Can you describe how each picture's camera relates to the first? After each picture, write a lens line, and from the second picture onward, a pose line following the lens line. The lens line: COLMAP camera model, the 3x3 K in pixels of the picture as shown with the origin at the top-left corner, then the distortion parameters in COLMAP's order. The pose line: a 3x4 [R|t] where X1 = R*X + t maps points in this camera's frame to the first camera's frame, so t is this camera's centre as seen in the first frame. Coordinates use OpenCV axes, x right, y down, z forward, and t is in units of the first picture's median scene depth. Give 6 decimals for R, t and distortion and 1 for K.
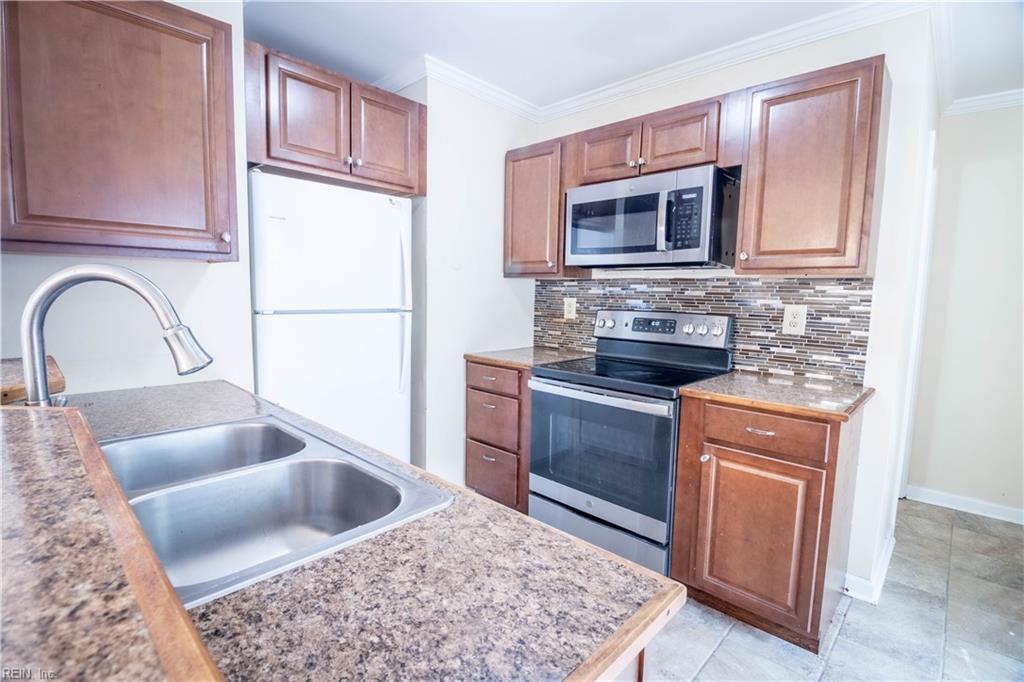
lens RADIAL K [[471.0, 0, 507.6], [0, 471.0, 342.2], [0, 0, 1]] dist [-0.006356, -0.007617]
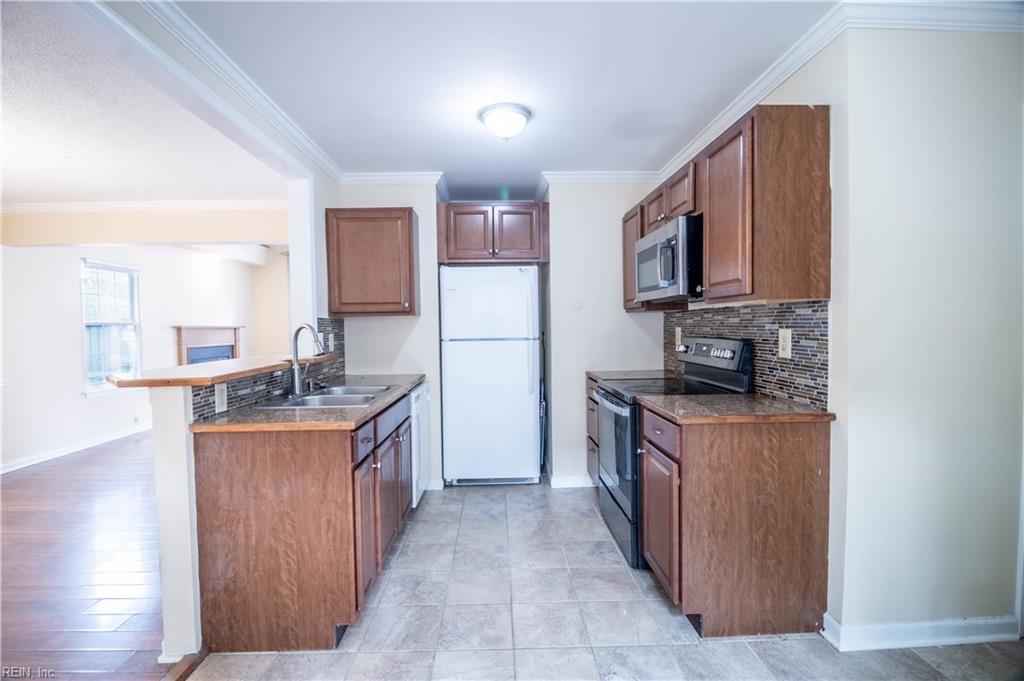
lens RADIAL K [[471.0, 0, 513.7], [0, 471.0, 340.9], [0, 0, 1]] dist [-0.006356, -0.007617]
pose [[0.718550, -0.007039, -0.695439, 0.871674], [-0.042998, 0.997586, -0.054525, 0.027037], [0.694144, 0.069081, 0.716513, -0.137381]]
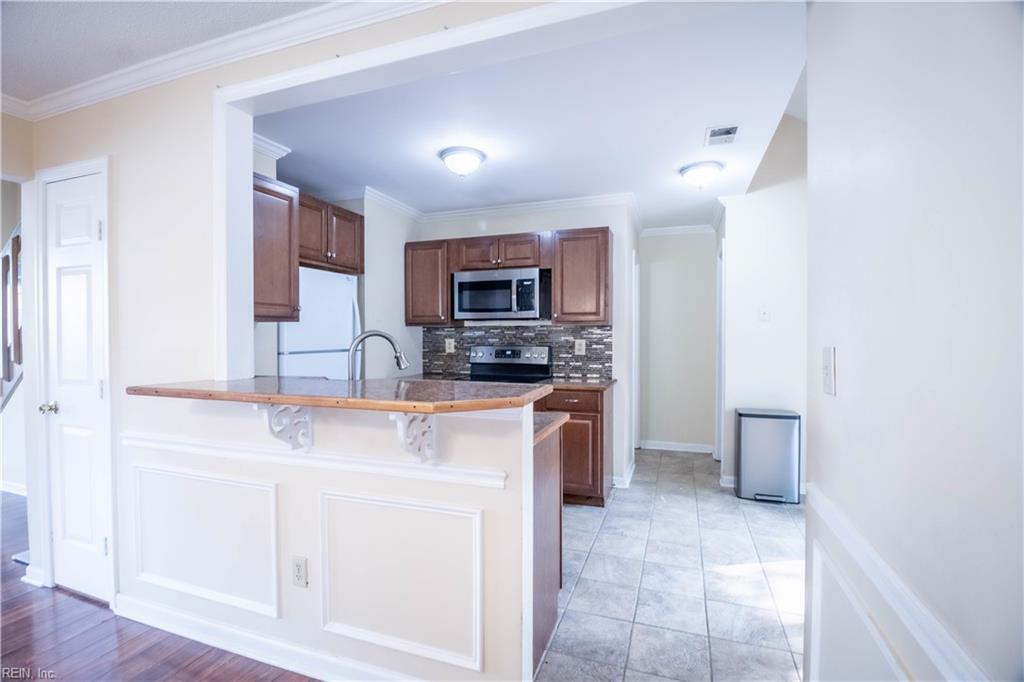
lens RADIAL K [[471.0, 0, 507.3], [0, 471.0, 343.2], [0, 0, 1]] dist [-0.006356, -0.007617]
pose [[0.913224, -0.028850, 0.406435, -0.422201], [0.062580, 0.995586, -0.069943, 0.049906], [-0.402623, 0.089309, 0.910999, -0.606232]]
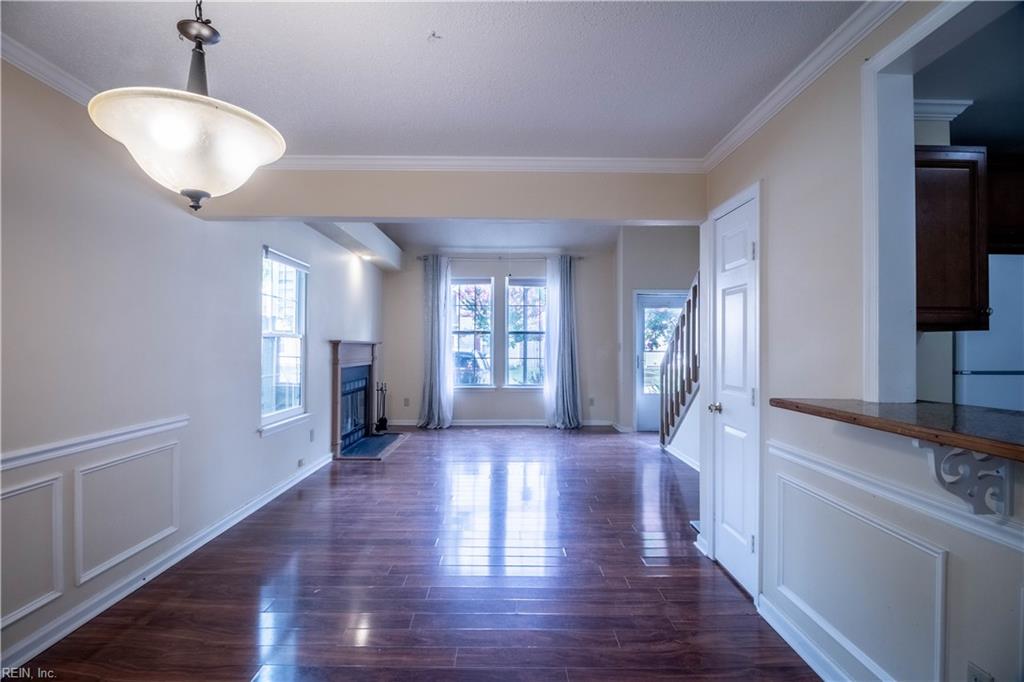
lens RADIAL K [[471.0, 0, 508.5], [0, 471.0, 339.9], [0, 0, 1]] dist [-0.006356, -0.007617]
pose [[0.697121, -0.024776, -0.716525, -0.423144], [-0.065800, 0.992974, -0.098352, 0.036864], [0.713927, 0.115710, 0.690593, -0.511023]]
